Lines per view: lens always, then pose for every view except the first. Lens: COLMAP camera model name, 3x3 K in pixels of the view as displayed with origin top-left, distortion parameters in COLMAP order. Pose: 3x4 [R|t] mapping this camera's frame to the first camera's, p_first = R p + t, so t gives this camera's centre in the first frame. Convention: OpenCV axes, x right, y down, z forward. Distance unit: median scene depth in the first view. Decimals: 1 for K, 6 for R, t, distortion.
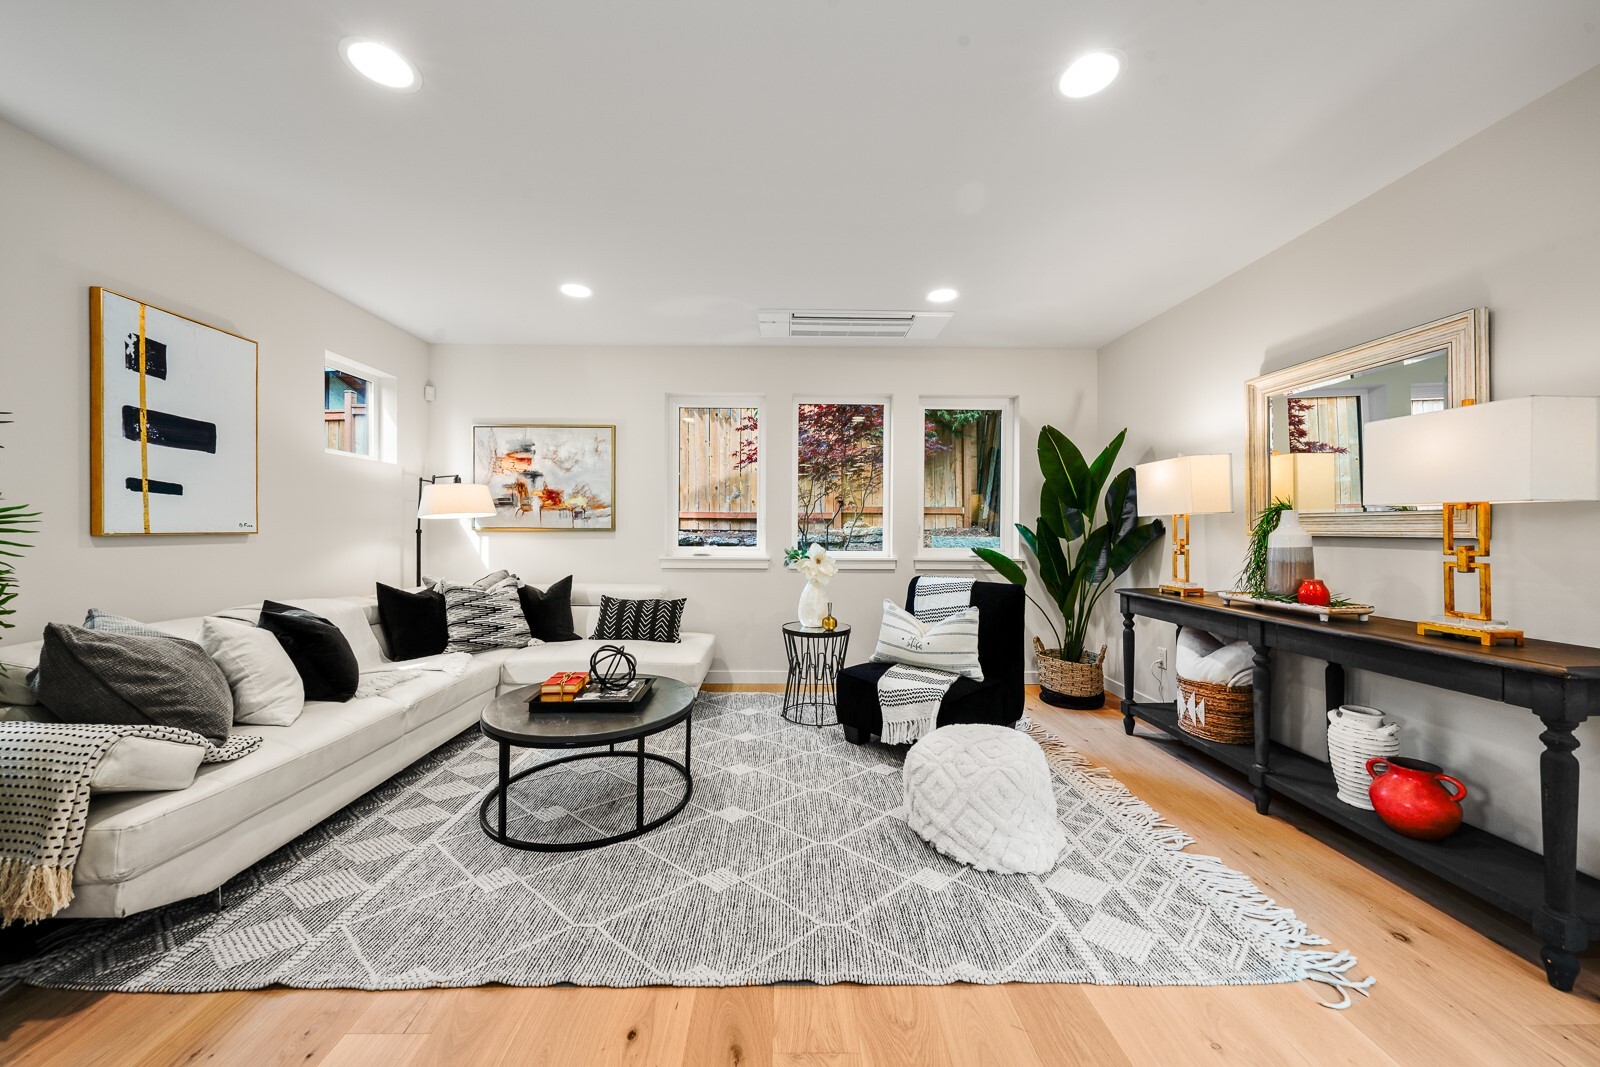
lens RADIAL K [[559.0, 0, 783.6], [0, 559.0, 538.8], [0, 0, 1]] dist [-0.005179, 0.000803]
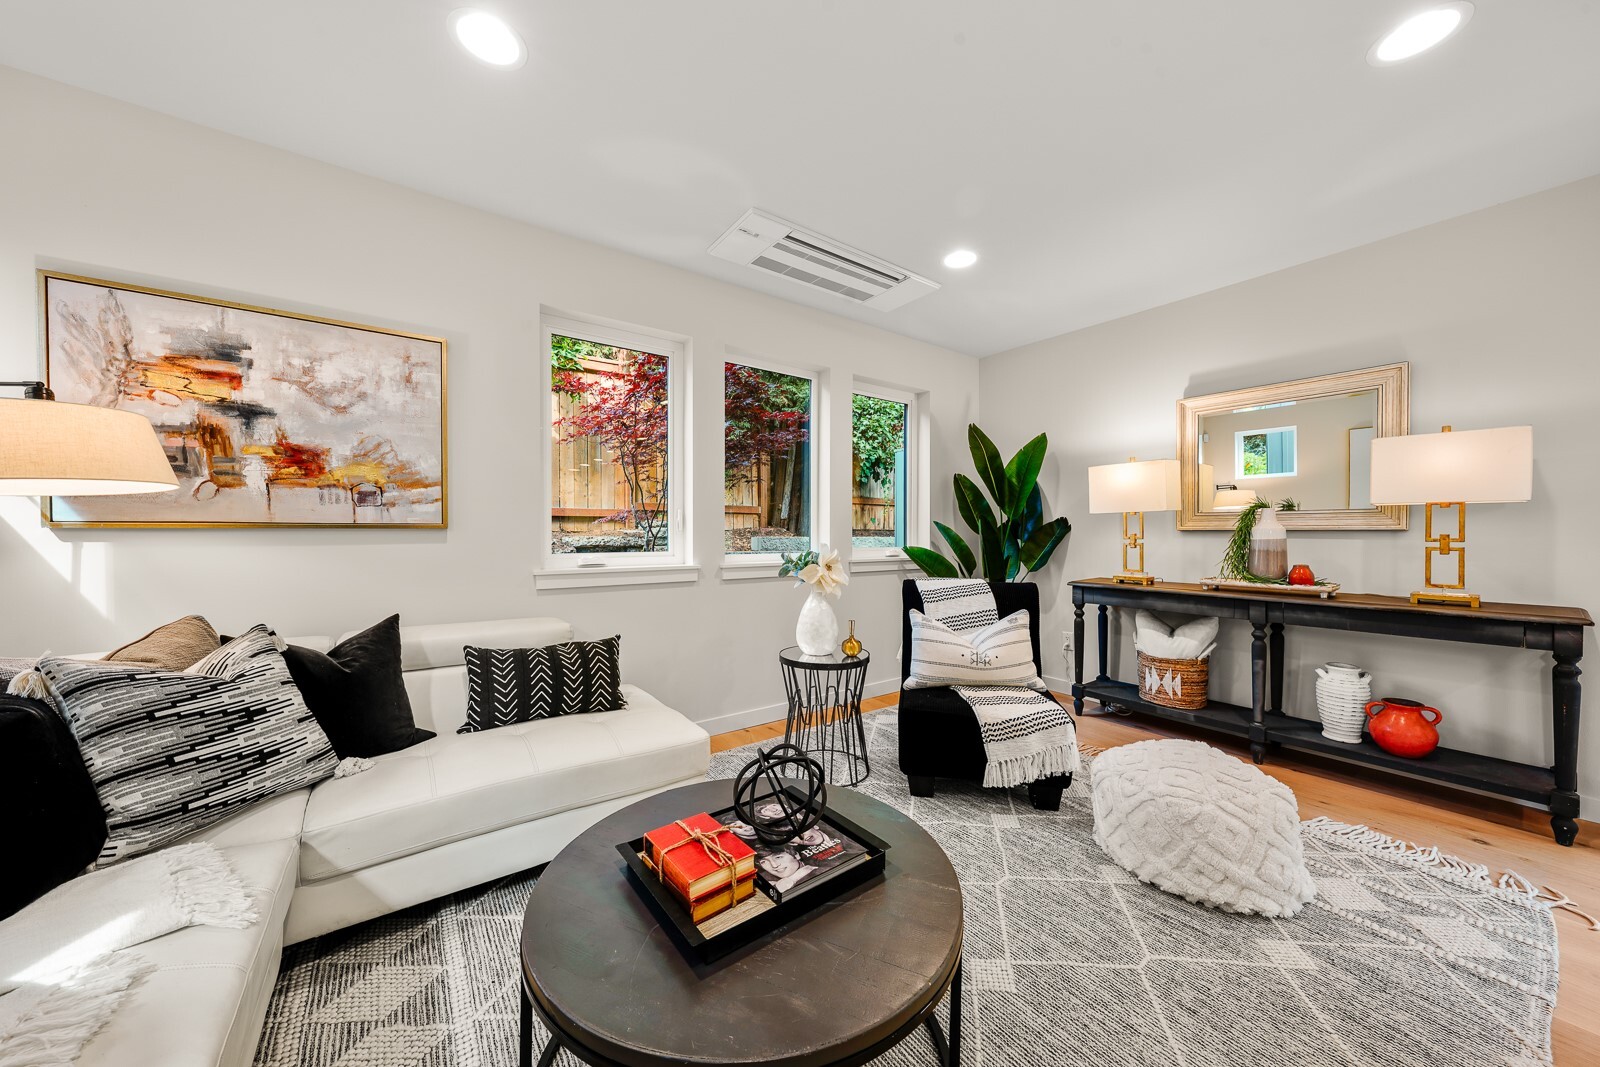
lens RADIAL K [[559.0, 0, 810.0], [0, 559.0, 538.6], [0, 0, 1]] dist [-0.005179, 0.000803]
pose [[0.809995, -0.010770, 0.586338, -0.395555], [0.013190, 0.999913, 0.000146, 0.000872], [-0.586288, 0.007616, 0.810067, 0.391458]]
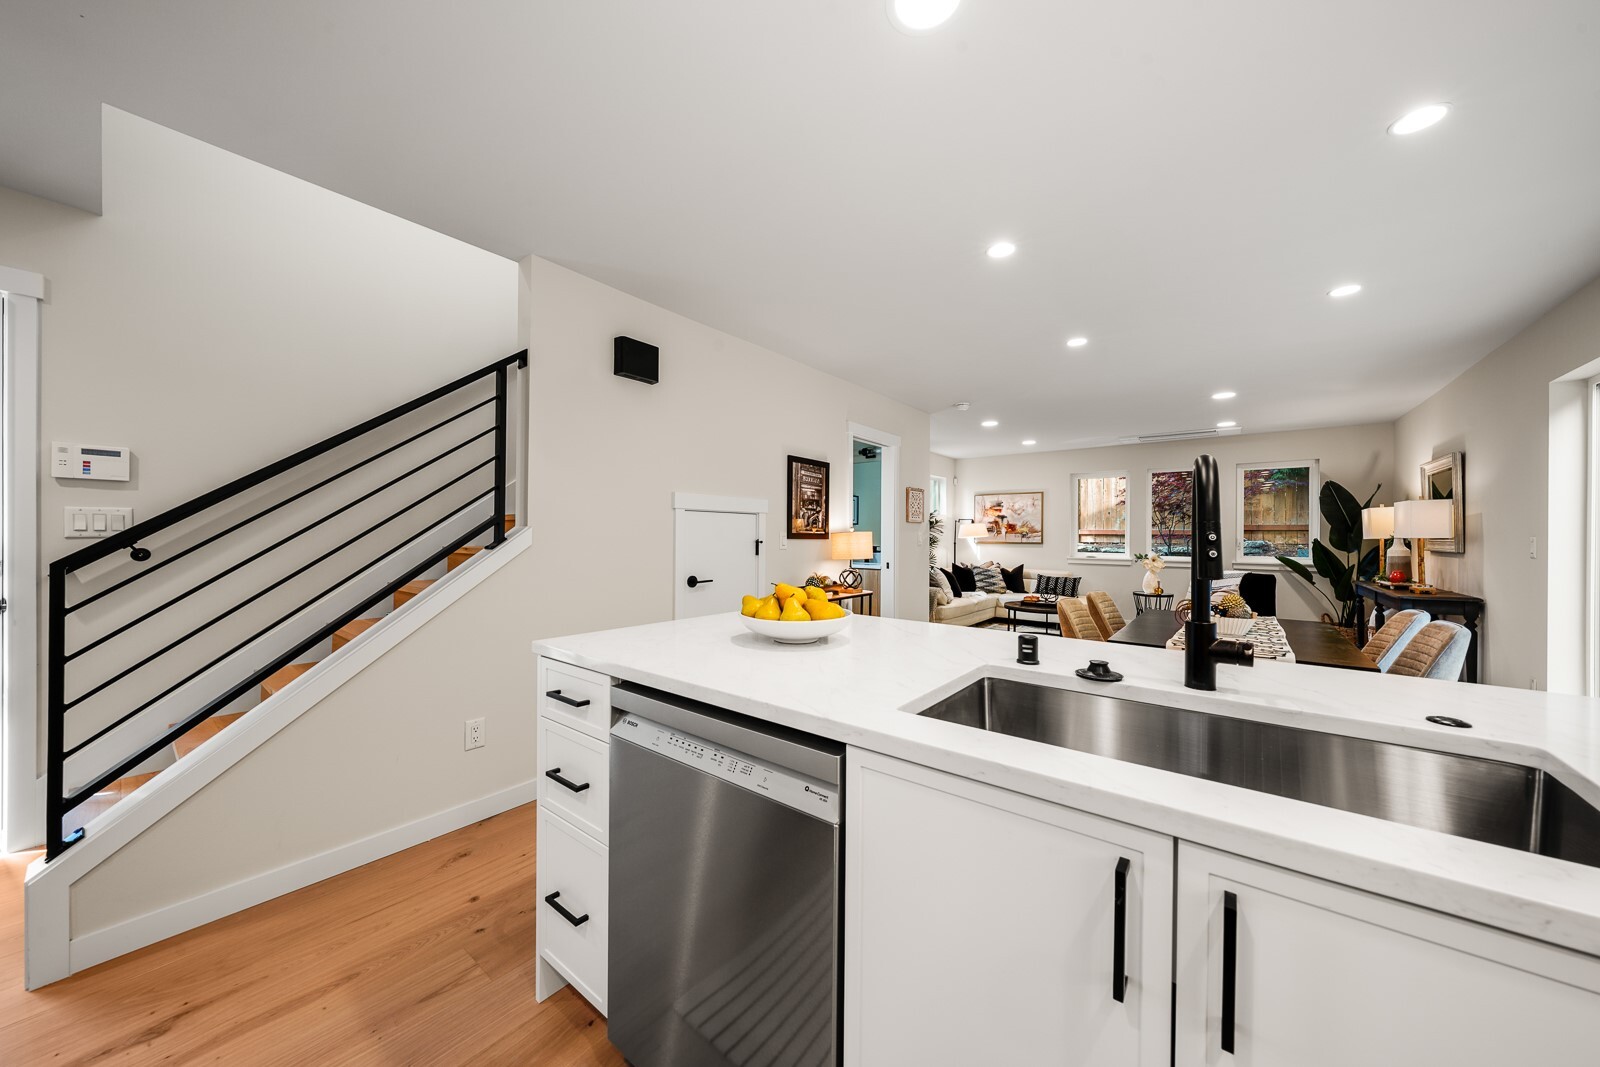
lens RADIAL K [[559.0, 0, 790.5], [0, 559.0, 528.2], [0, 0, 1]] dist [-0.005179, 0.000803]
pose [[0.780255, -0.007633, -0.625416, 0.292259], [-0.013480, 0.999488, -0.029016, 0.000532], [0.625317, 0.031071, 0.779752, -1.348530]]
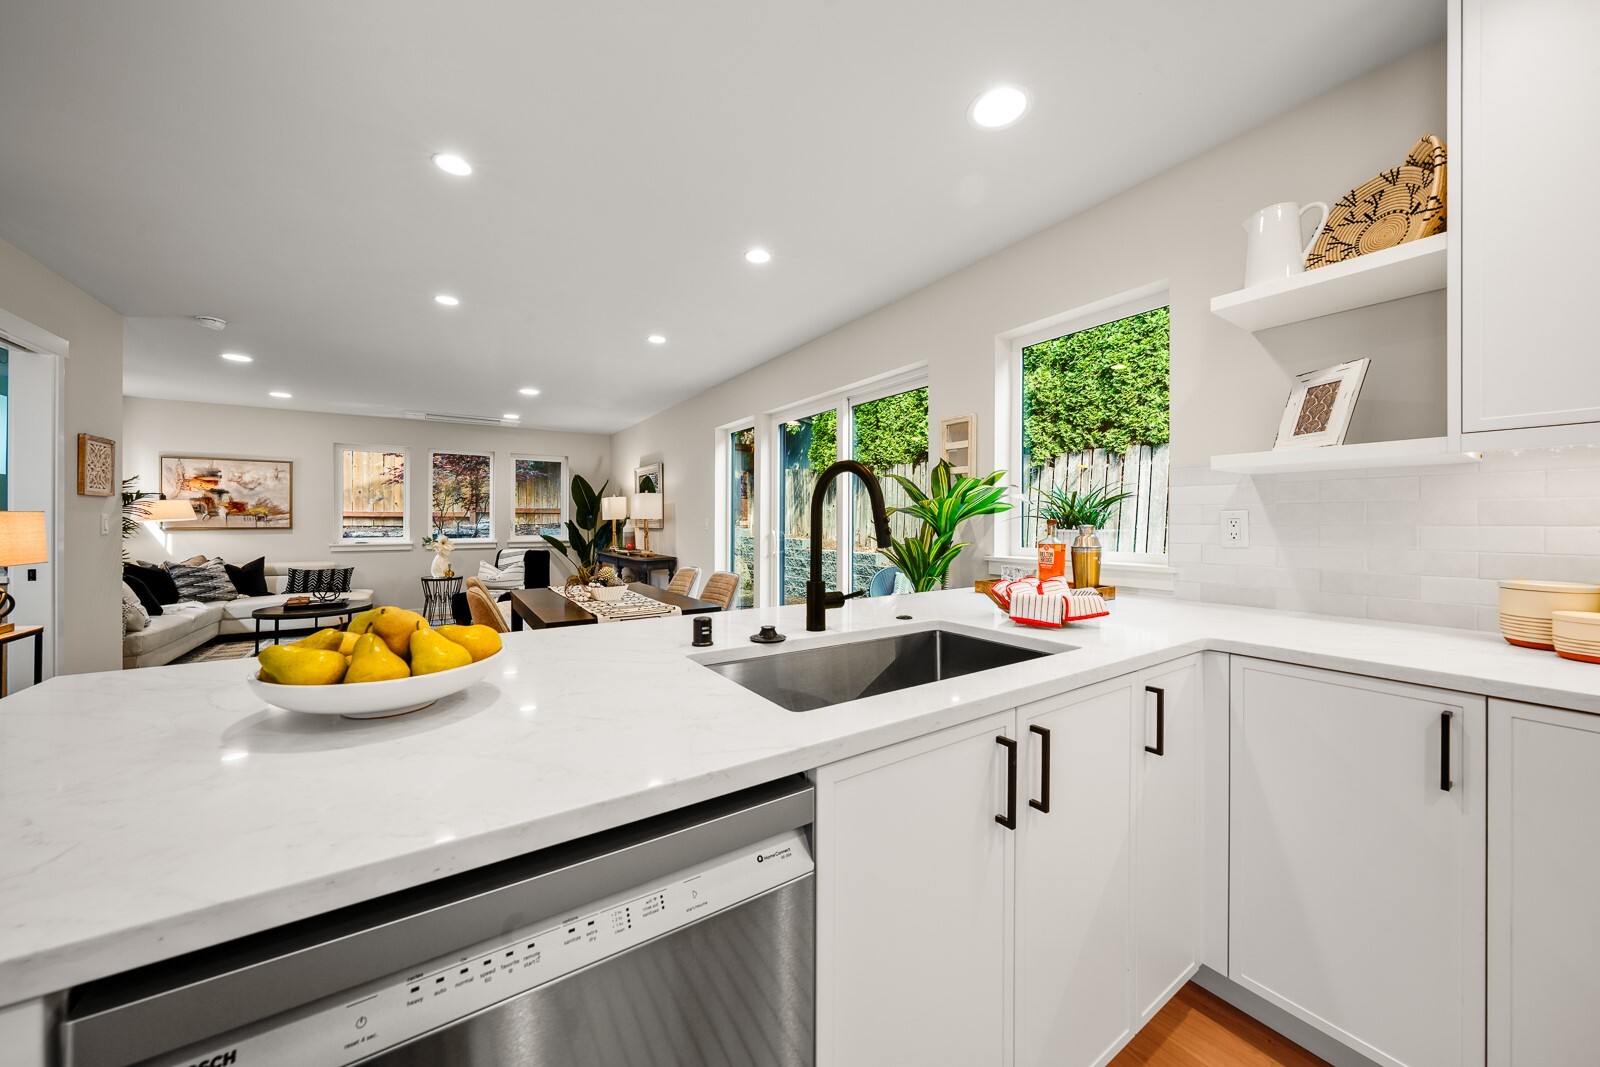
lens RADIAL K [[559.0, 0, 809.5], [0, 559.0, 516.7], [0, 0, 1]] dist [-0.005179, 0.000803]
pose [[0.827073, -0.001134, 0.562094, 0.024360], [0.013526, 0.999749, -0.017885, -0.000370], [-0.561932, 0.022395, 0.826880, -1.305876]]
